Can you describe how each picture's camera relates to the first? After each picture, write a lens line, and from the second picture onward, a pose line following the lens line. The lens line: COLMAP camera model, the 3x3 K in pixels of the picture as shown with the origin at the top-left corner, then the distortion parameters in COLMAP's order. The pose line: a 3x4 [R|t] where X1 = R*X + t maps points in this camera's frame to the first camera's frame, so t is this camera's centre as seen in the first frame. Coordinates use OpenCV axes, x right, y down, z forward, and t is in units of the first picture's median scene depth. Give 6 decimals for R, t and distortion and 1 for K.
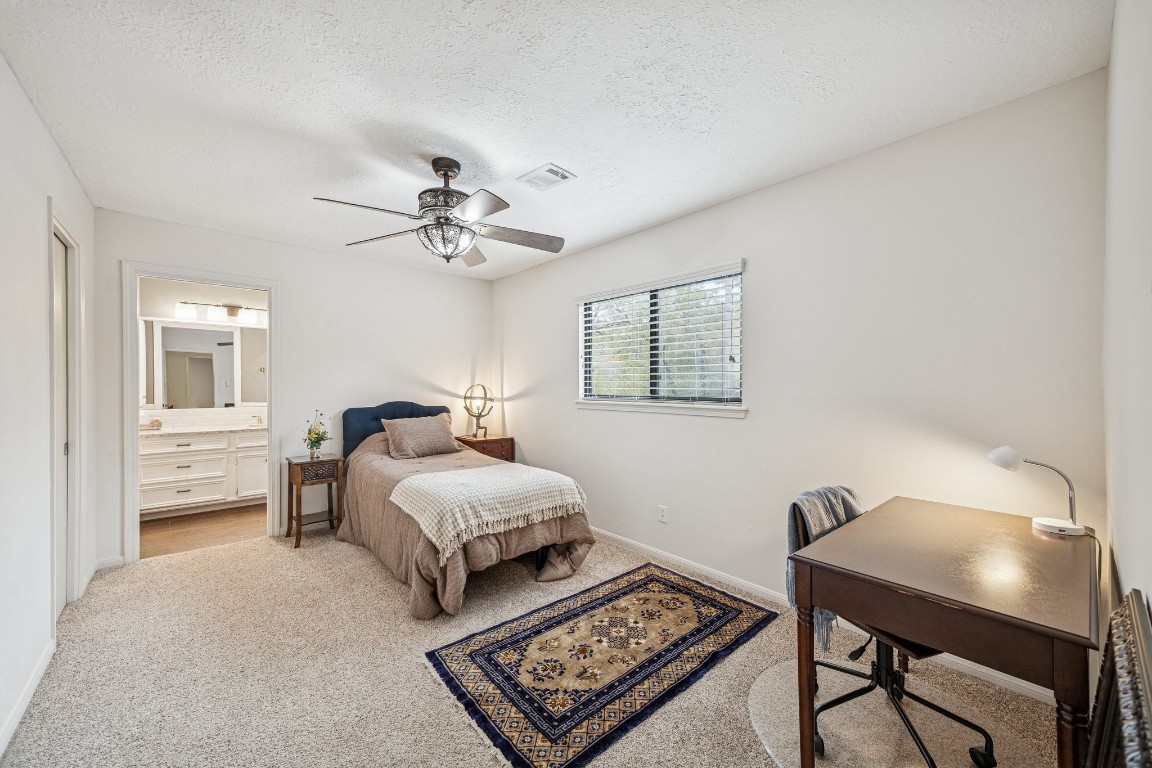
lens RADIAL K [[445.8, 0, 581.6], [0, 445.8, 380.7], [0, 0, 1]] dist [-0.001721, -0.000303]
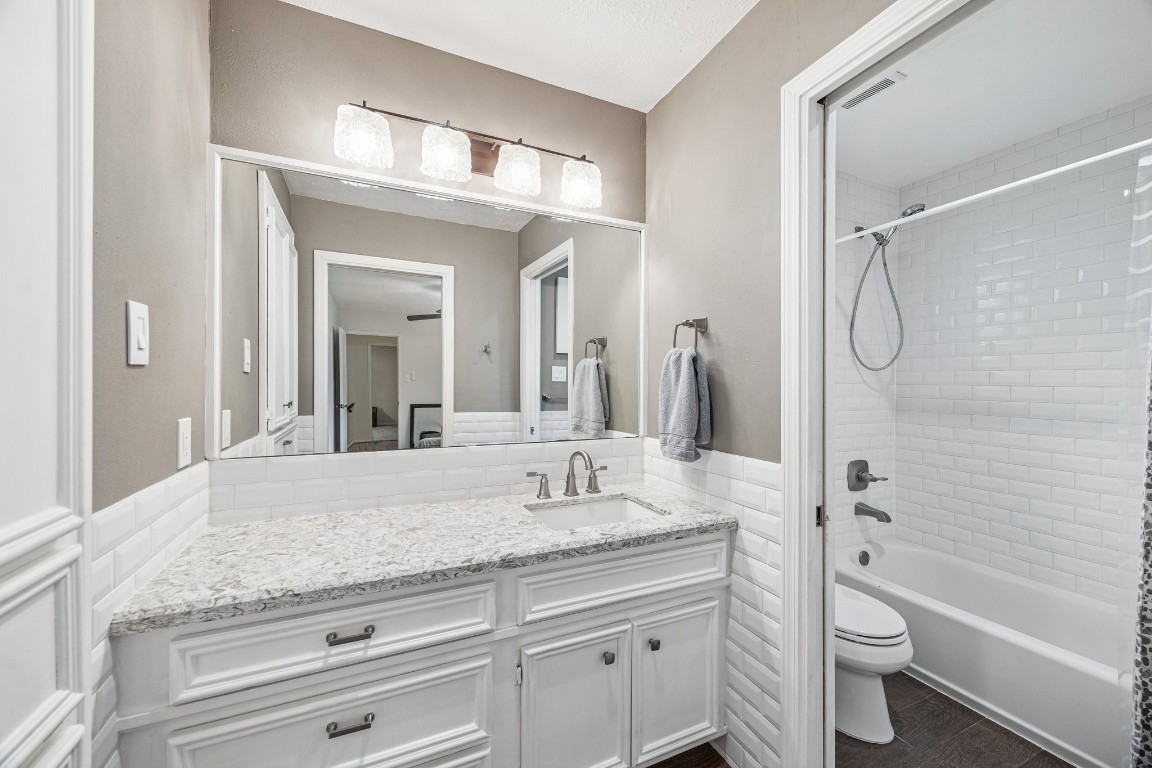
lens RADIAL K [[445.8, 0, 574.1], [0, 445.8, 383.3], [0, 0, 1]] dist [-0.001721, -0.000303]
pose [[0.956545, 0.015898, -0.291152, -0.668149], [-0.013892, 0.999863, 0.008955, 0.008102], [0.291254, -0.004521, 0.956635, 0.757384]]
